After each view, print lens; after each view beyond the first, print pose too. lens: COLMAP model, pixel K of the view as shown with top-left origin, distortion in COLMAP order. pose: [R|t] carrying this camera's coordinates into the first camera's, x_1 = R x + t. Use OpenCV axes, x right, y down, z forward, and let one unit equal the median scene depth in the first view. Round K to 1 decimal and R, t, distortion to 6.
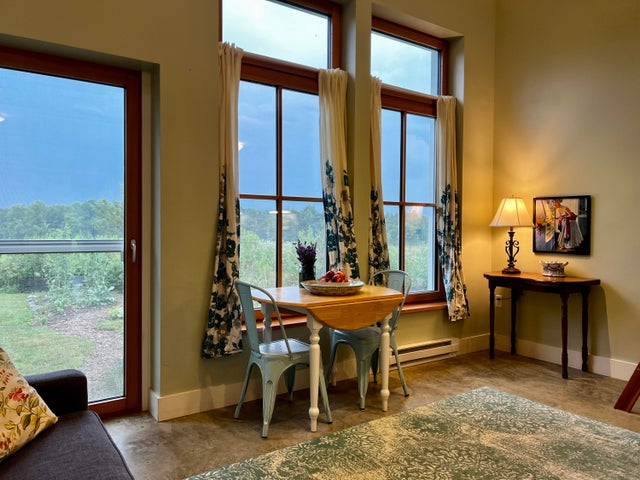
lens RADIAL K [[483.2, 0, 320.0], [0, 483.2, 240.0], [0, 0, 1]] dist [0.084641, -0.116054]
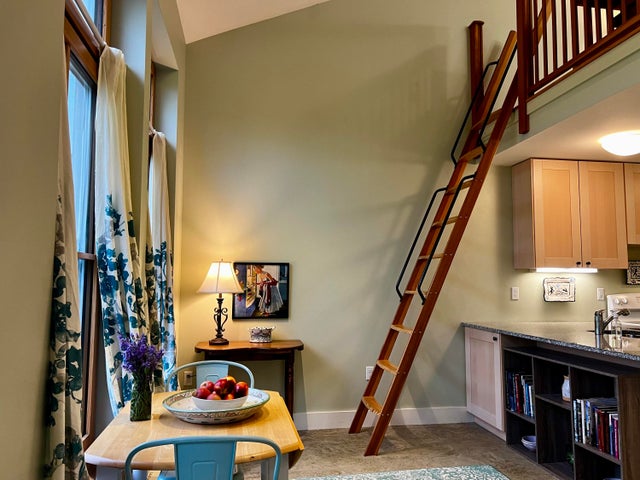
lens RADIAL K [[483.2, 0, 320.0], [0, 483.2, 240.0], [0, 0, 1]] dist [0.084641, -0.116054]
pose [[0.402600, 0.072292, 0.912517, -0.386491], [0.024956, 0.995639, -0.089888, -0.040755], [-0.915036, 0.058962, 0.399040, 0.472217]]
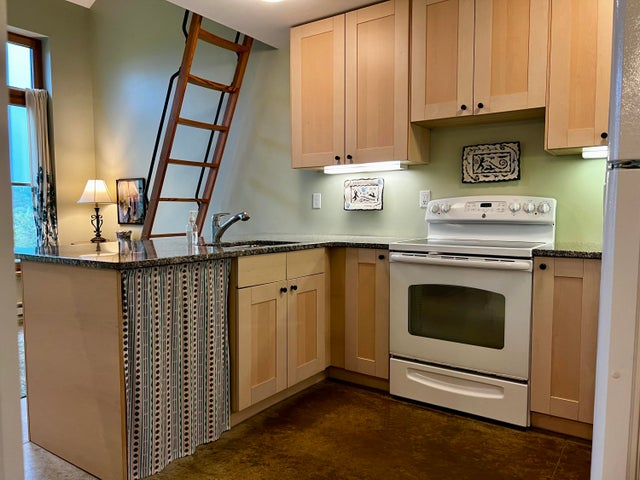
lens RADIAL K [[483.2, 0, 320.0], [0, 483.2, 240.0], [0, 0, 1]] dist [0.084641, -0.116054]
pose [[0.932750, -0.034234, 0.358894, 0.485503], [0.022302, 0.999054, 0.037335, 0.031308], [-0.359832, -0.026820, 0.932631, -0.339751]]
